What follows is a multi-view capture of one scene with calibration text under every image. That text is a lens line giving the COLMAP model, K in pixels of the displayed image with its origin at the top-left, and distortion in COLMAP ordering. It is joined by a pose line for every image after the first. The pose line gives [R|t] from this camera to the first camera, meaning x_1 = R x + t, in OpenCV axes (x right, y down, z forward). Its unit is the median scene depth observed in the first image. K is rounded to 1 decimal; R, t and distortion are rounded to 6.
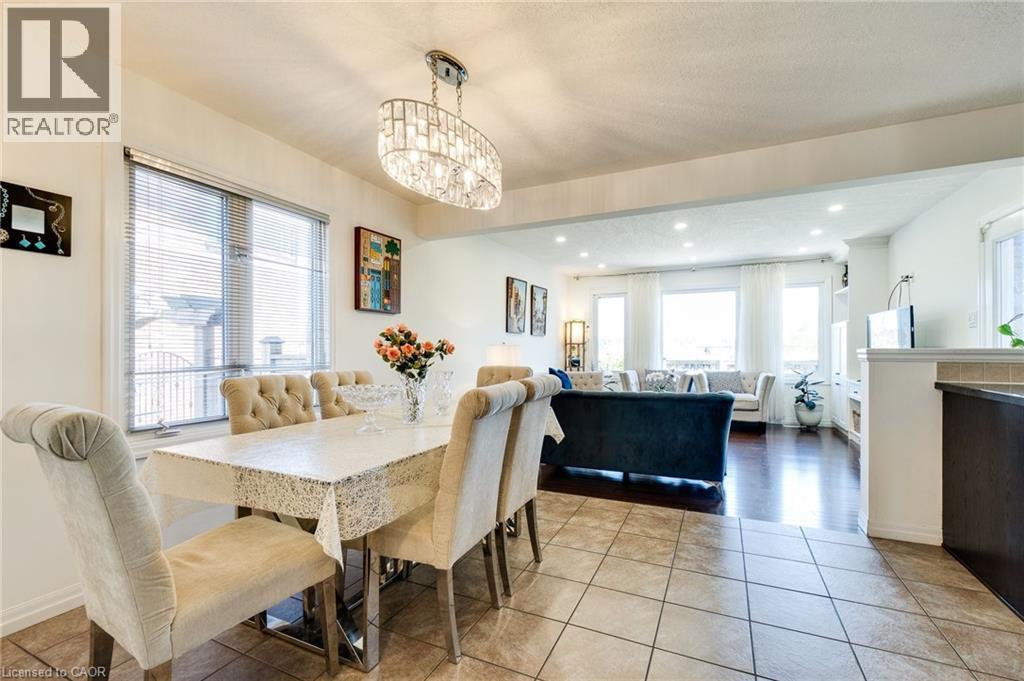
lens RADIAL K [[443.8, 0, 501.3], [0, 443.8, 348.2], [0, 0, 1]] dist [-0.007271, 0.001451]
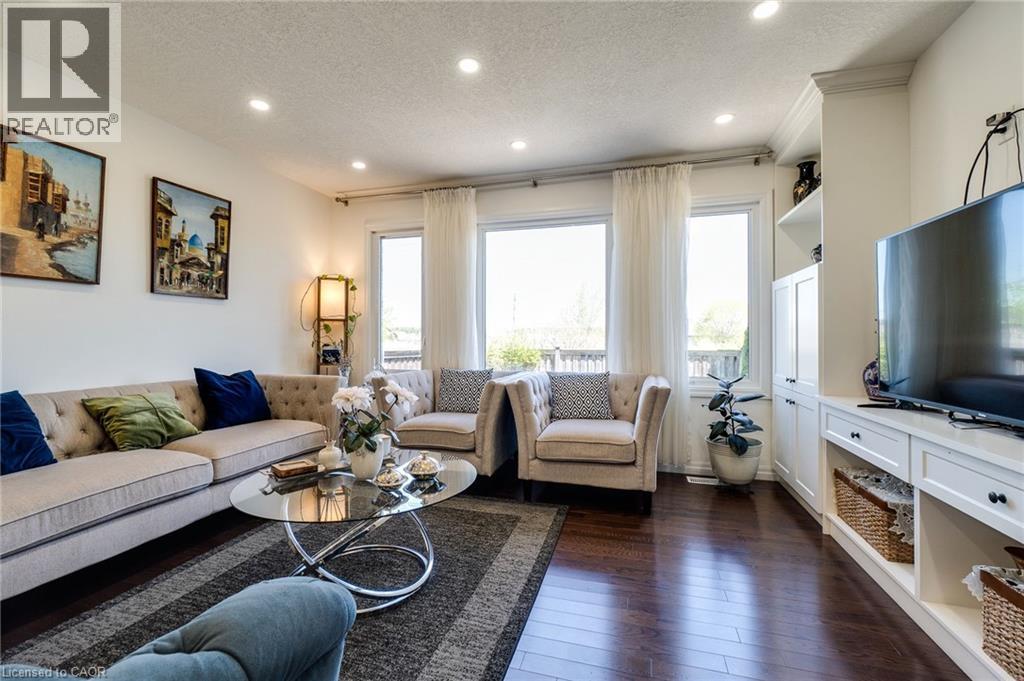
lens RADIAL K [[443.8, 0, 509.8], [0, 443.8, 335.4], [0, 0, 1]] dist [-0.007271, 0.001451]
pose [[0.983468, 0.005917, 0.180985, 0.596982], [-0.004813, 0.999967, -0.006536, 0.022000], [-0.181018, 0.005557, 0.983464, 0.930699]]
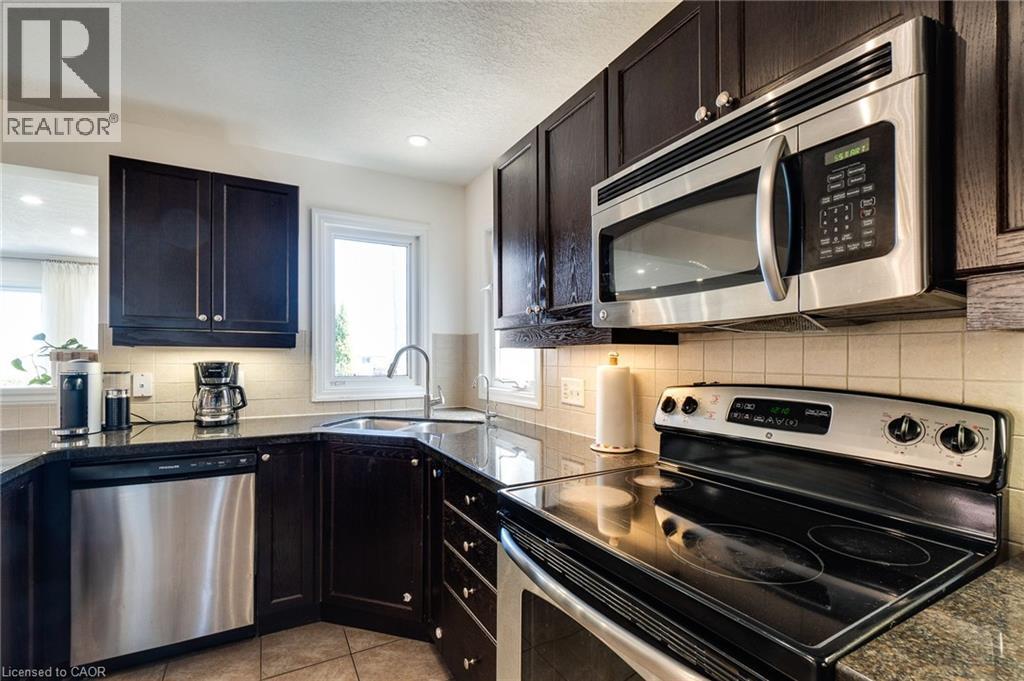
lens RADIAL K [[443.8, 0, 505.4], [0, 443.8, 357.0], [0, 0, 1]] dist [-0.007271, 0.001451]
pose [[0.573602, 0.006653, 0.819107, 0.699984], [-0.009813, 0.999951, -0.001250, -0.045838], [-0.819075, -0.007321, 0.573639, -0.179495]]
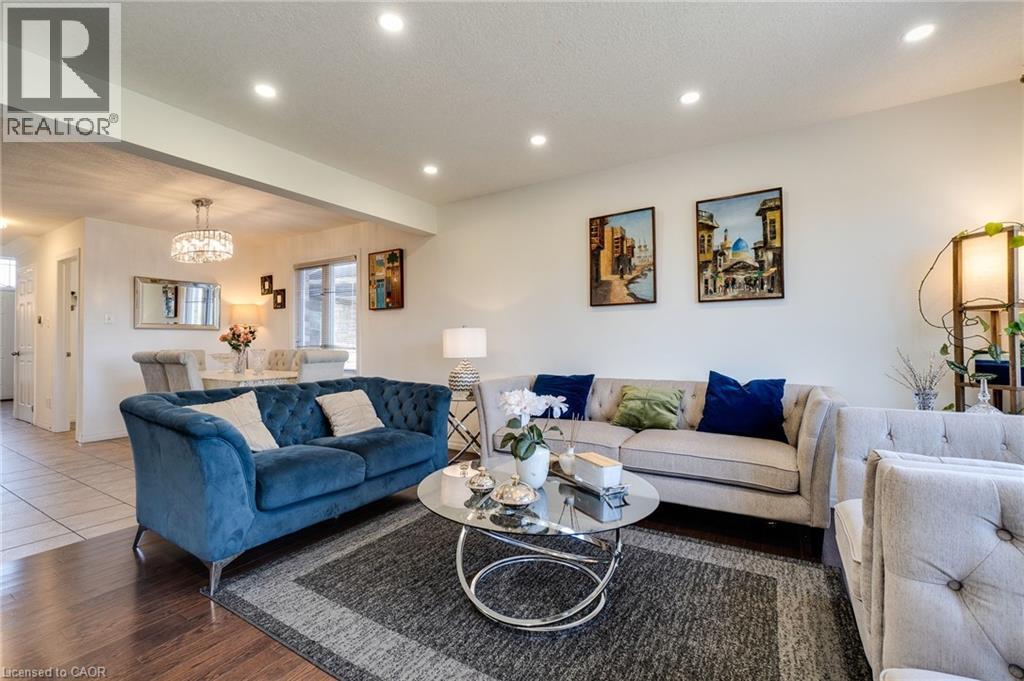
lens RADIAL K [[443.8, 0, 501.9], [0, 443.8, 334.1], [0, 0, 1]] dist [-0.007271, 0.001451]
pose [[-0.094118, -0.021846, -0.995321, 1.036955], [0.005516, 0.999732, -0.022464, 0.025635], [0.995546, -0.007604, -0.093972, 1.491283]]
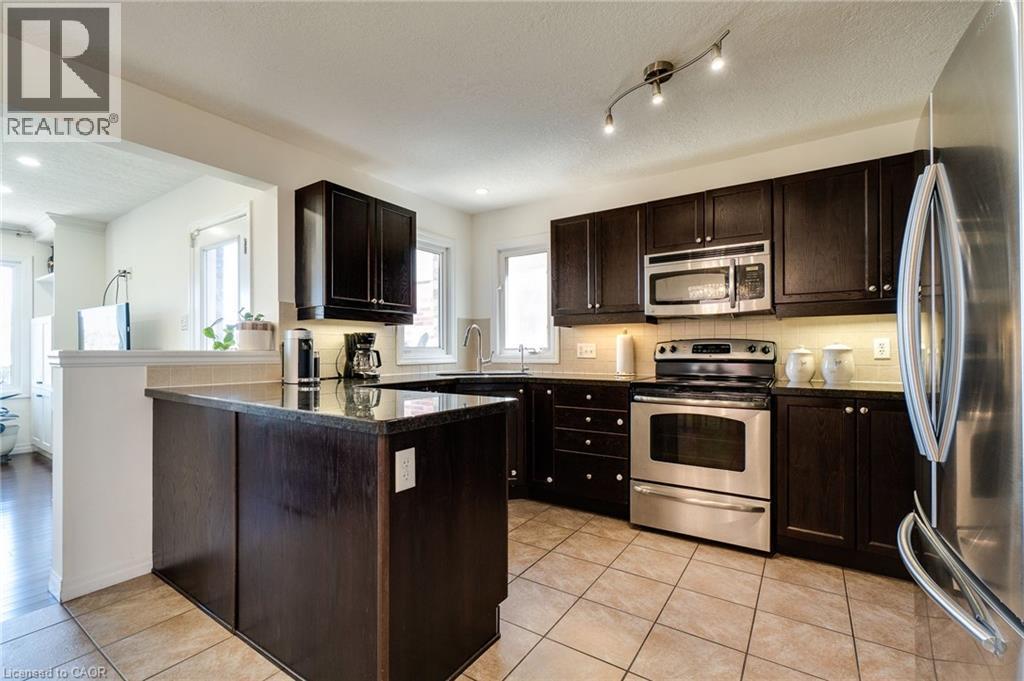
lens RADIAL K [[443.8, 0, 507.3], [0, 443.8, 353.3], [0, 0, 1]] dist [-0.007271, 0.001451]
pose [[0.129945, -0.002193, 0.991519, 0.152457], [-0.004024, 0.999988, 0.002739, 0.000728], [-0.991513, -0.004346, 0.129934, 0.126824]]
